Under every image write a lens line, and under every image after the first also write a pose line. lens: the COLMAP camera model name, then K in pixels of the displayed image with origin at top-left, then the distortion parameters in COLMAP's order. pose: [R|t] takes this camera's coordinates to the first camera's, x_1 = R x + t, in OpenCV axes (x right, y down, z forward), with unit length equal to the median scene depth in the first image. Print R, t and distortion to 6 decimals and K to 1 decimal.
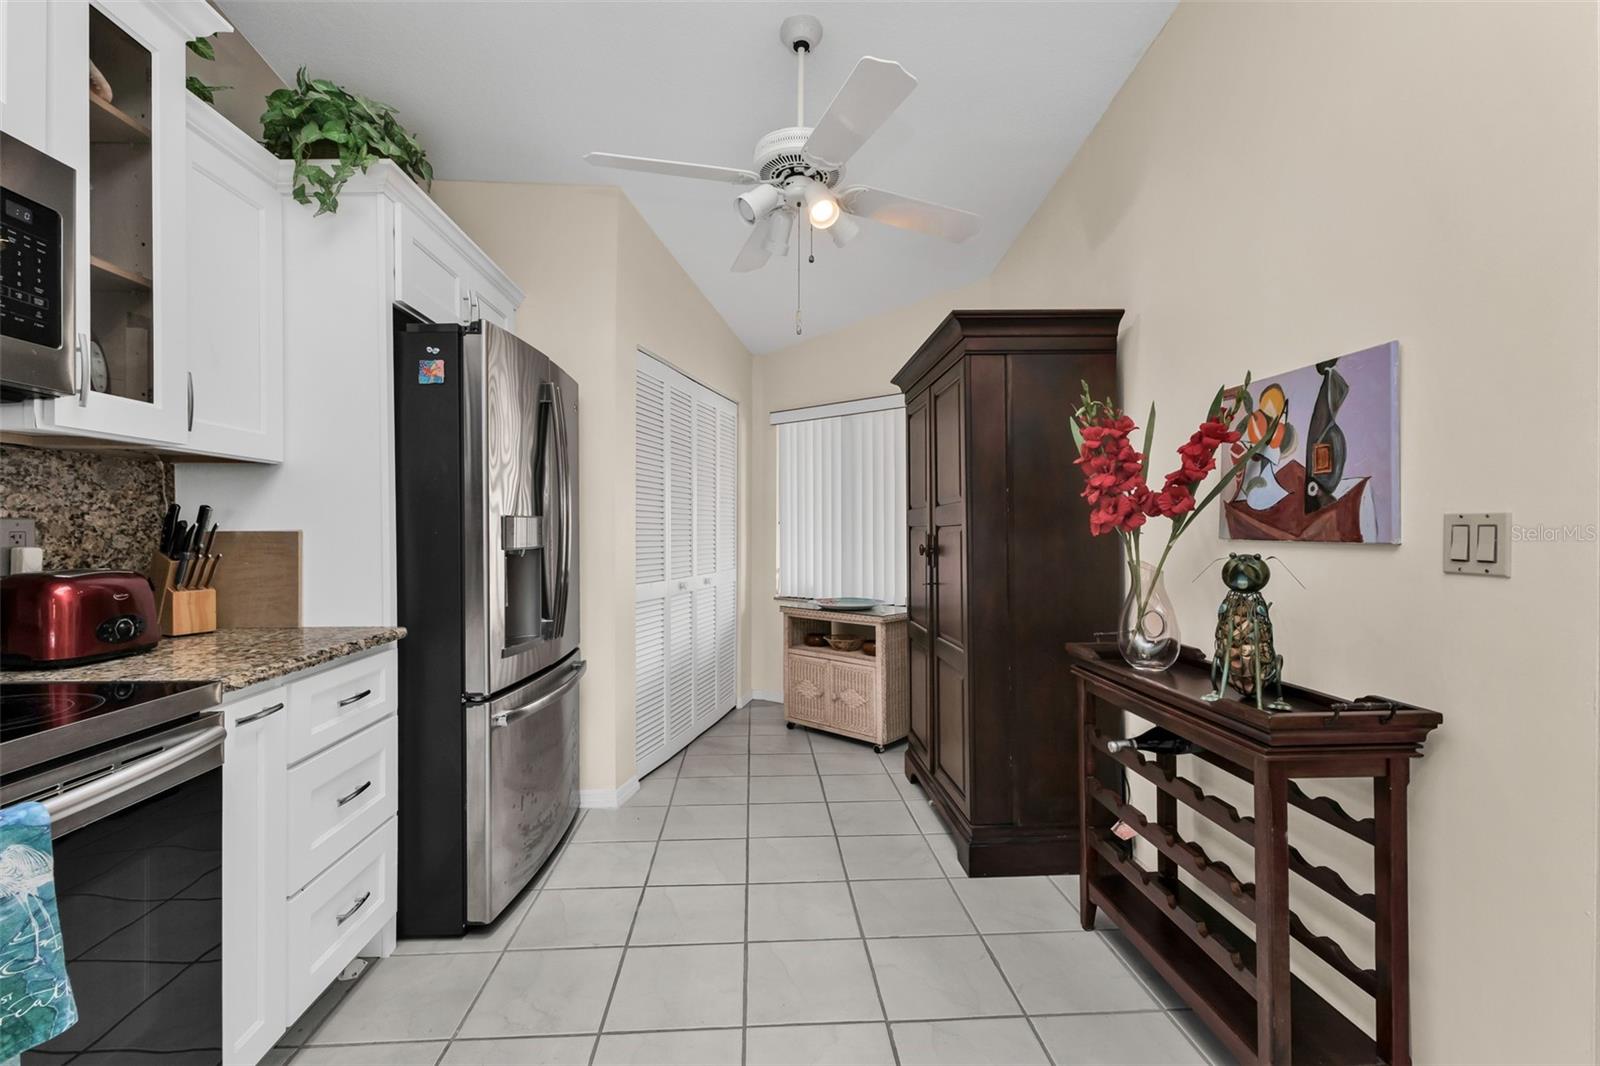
lens RADIAL K [[720.0, 0, 791.3], [0, 720.0, 531.2], [0, 0, 1]] dist [0.011456, -0.000044]
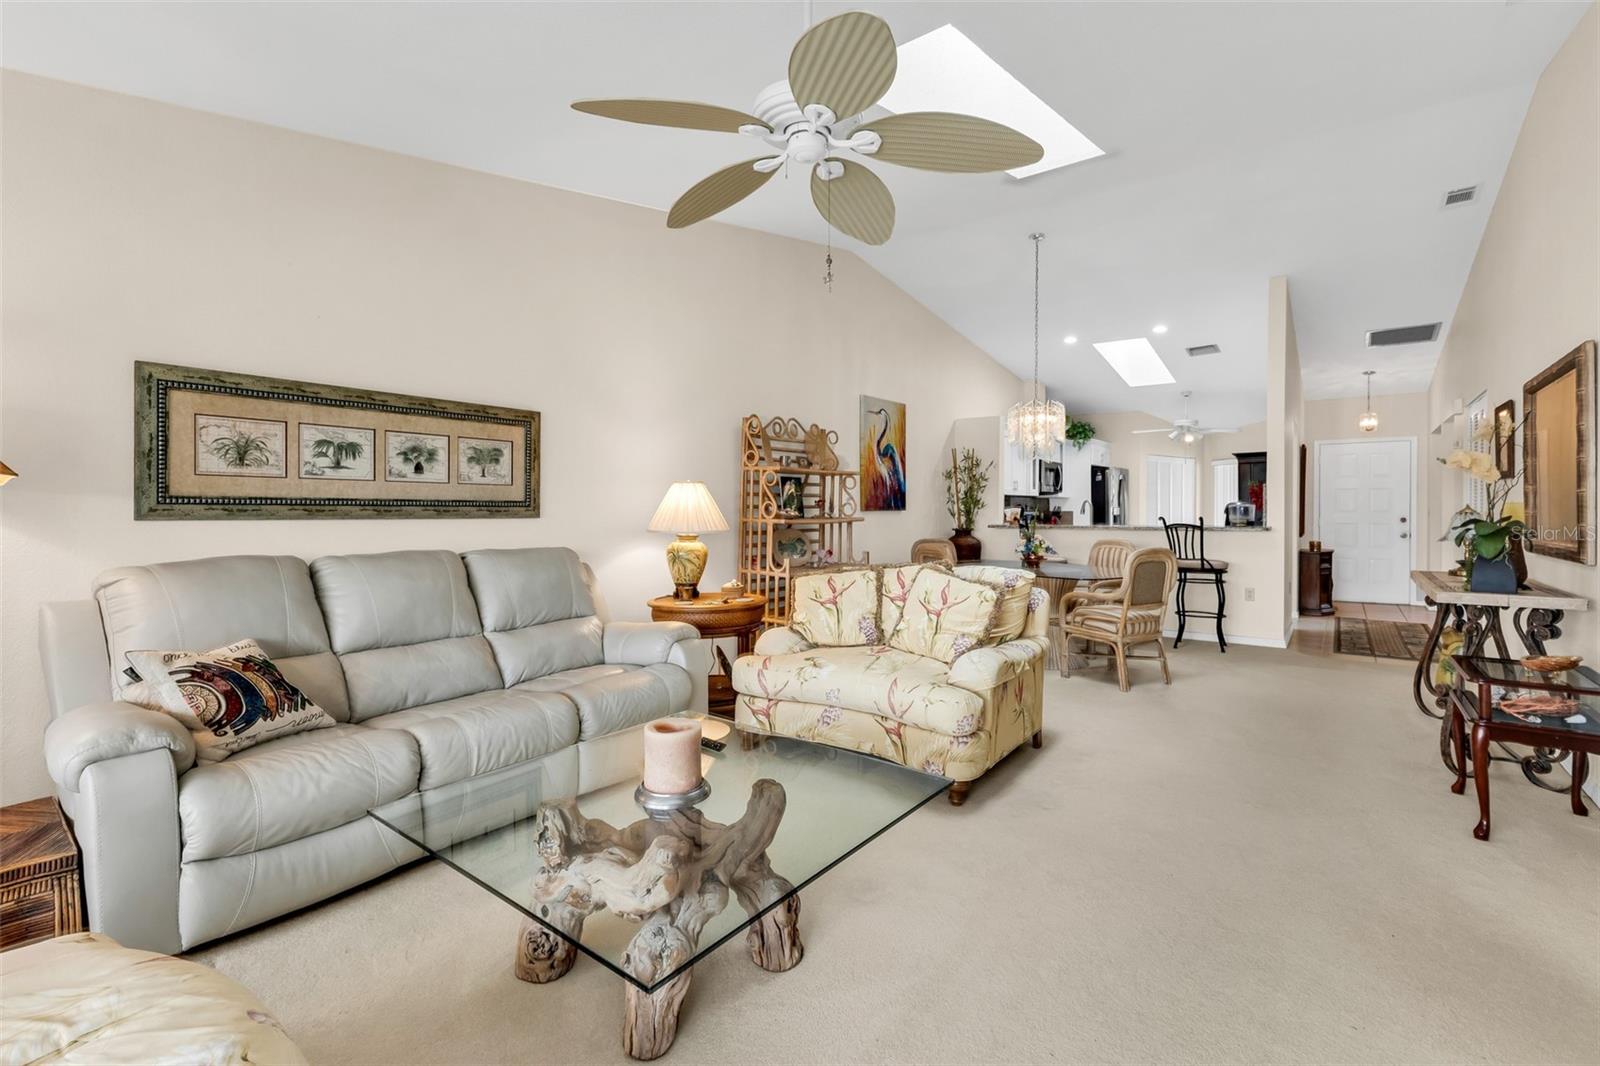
lens RADIAL K [[687.1, 0, 828.6], [0, 687.1, 509.2], [0, 0, 1]] dist [0.001465, -0.000135]
pose [[0.778177, 0.000099, -0.628045, 1.056060], [-0.002242, 0.999994, -0.002621, 0.007244], [0.628041, 0.003448, 0.778173, -3.983345]]
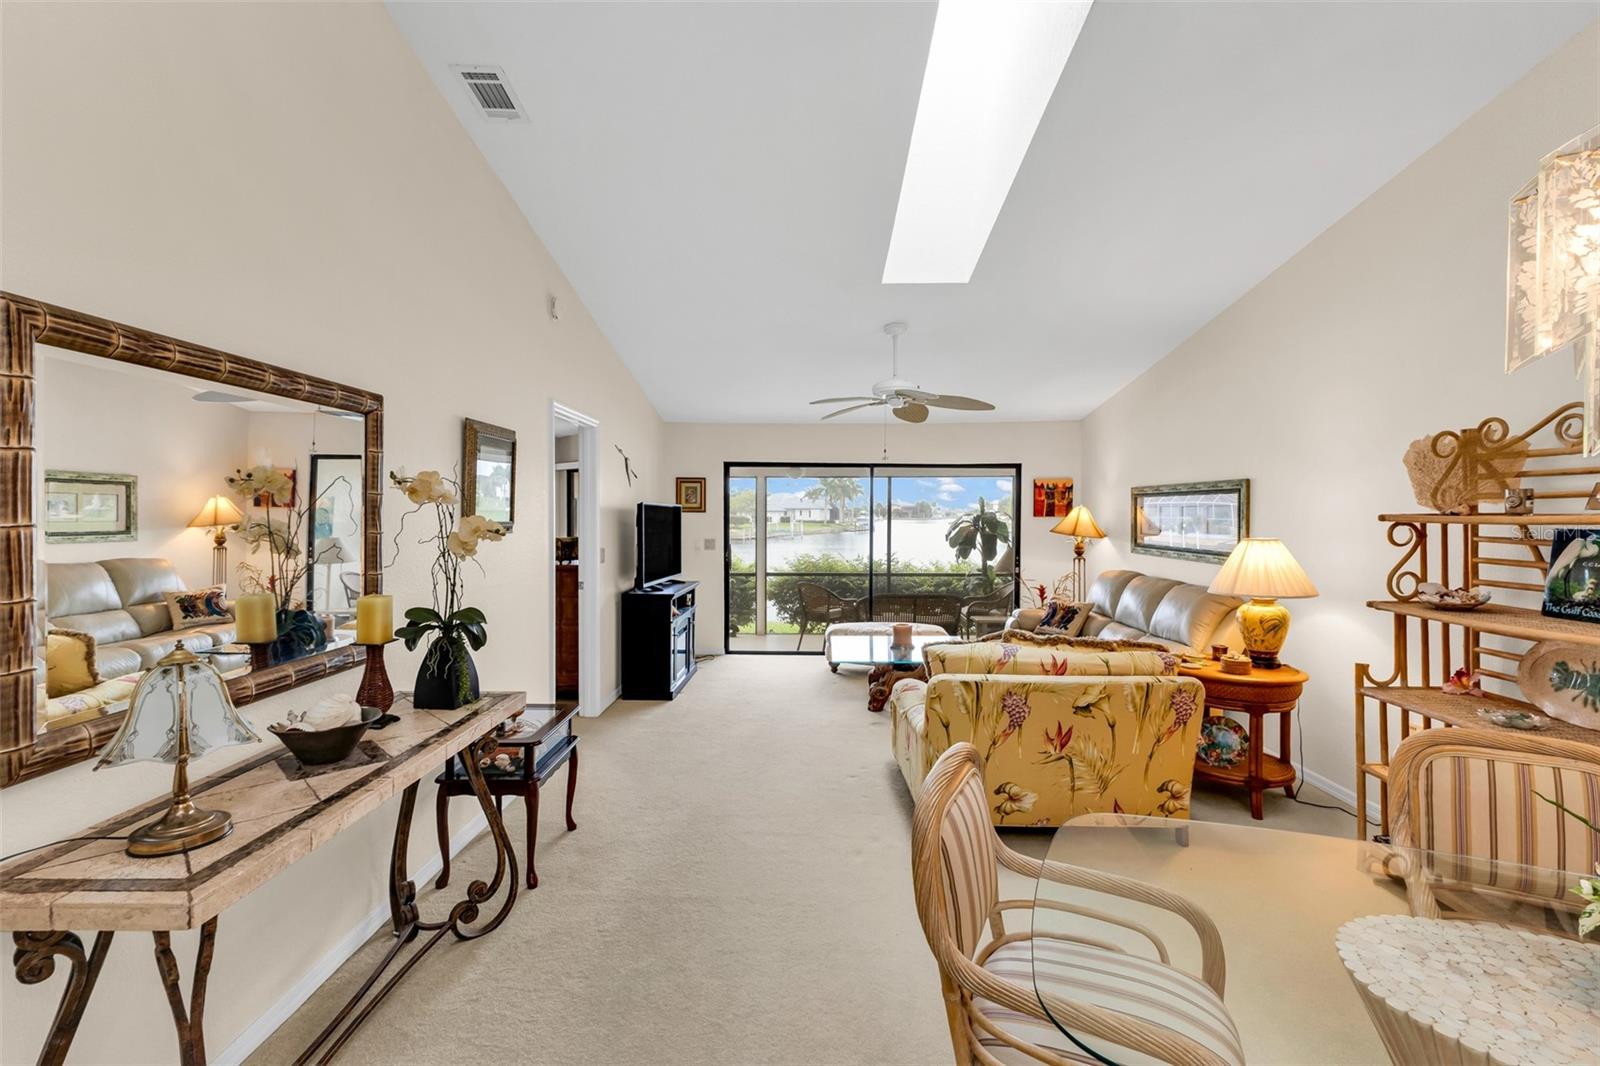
lens RADIAL K [[712.1, 0, 796.1], [0, 712.1, 524.6], [0, 0, 1]] dist [0.002493, -0.000120]
pose [[-0.997858, -0.007246, 0.065011, 0.610660], [-0.005943, 0.999778, 0.020215, -0.139405], [-0.065143, 0.019785, -0.997680, -0.868856]]
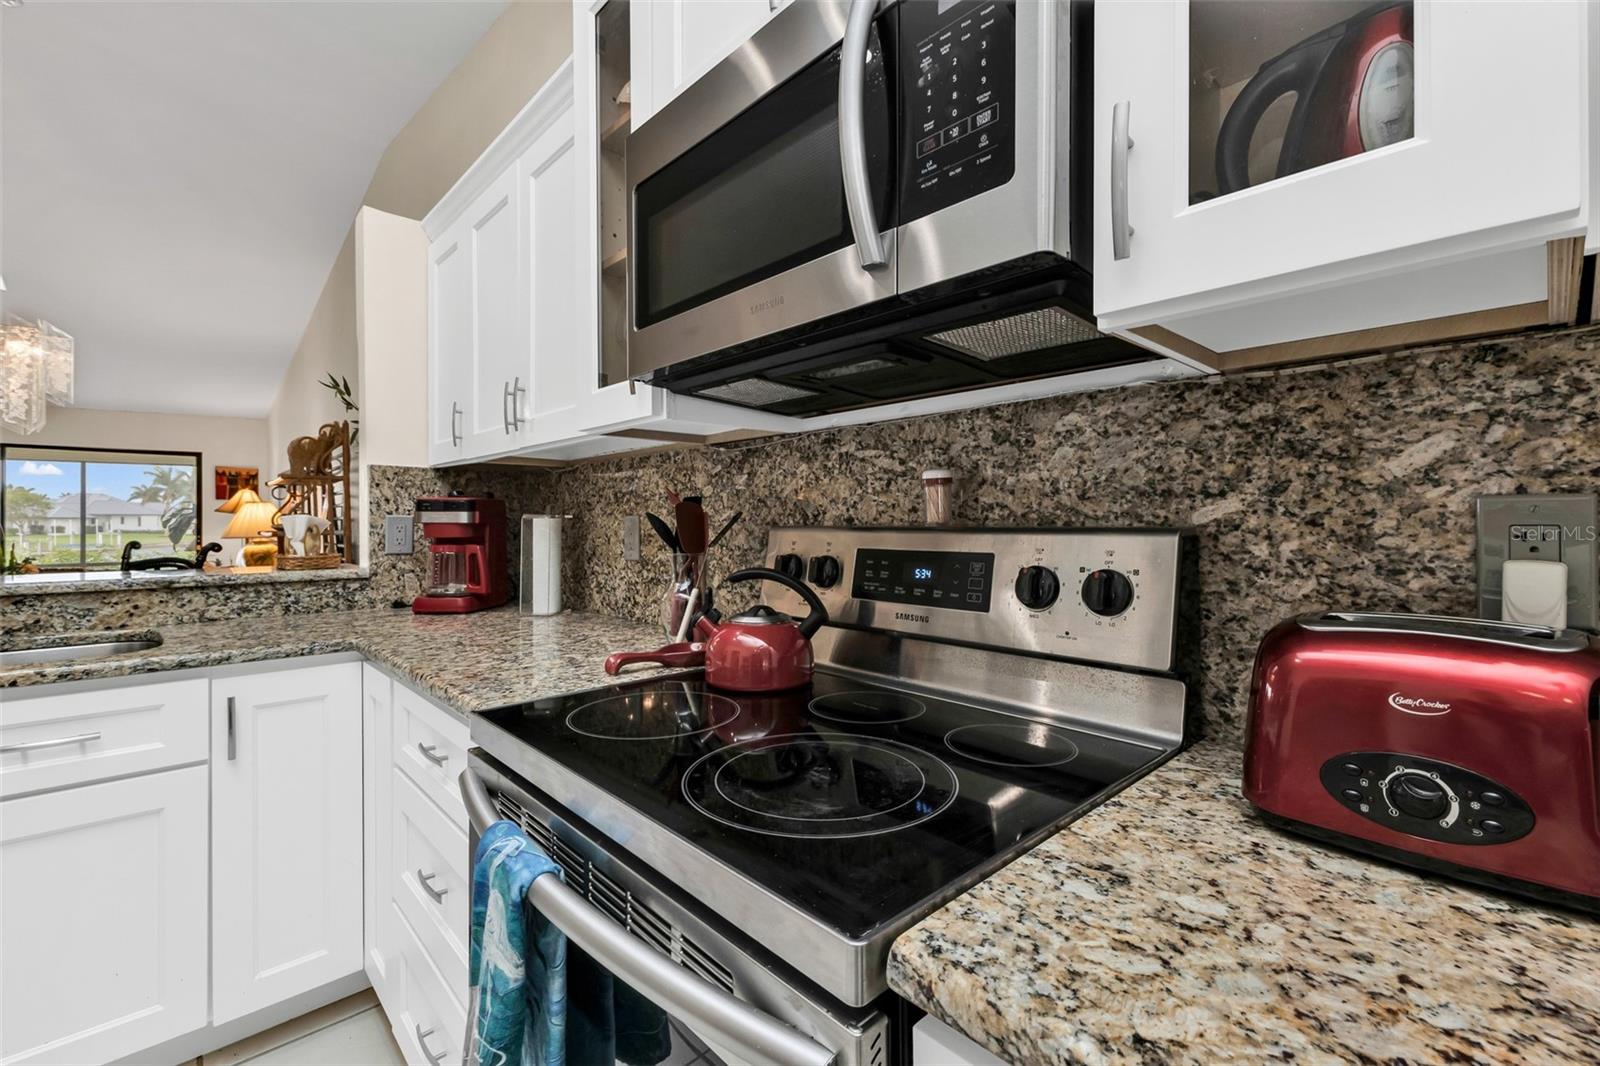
lens RADIAL K [[711.1, 0, 842.9], [0, 711.1, 520.8], [0, 0, 1]] dist [0.001735, 0.000067]
pose [[-0.758920, 0.000134, -0.651183, -0.365132], [-0.000204, 1.000000, 0.000444, -0.001576], [0.651183, 0.000470, -0.758920, 0.834284]]
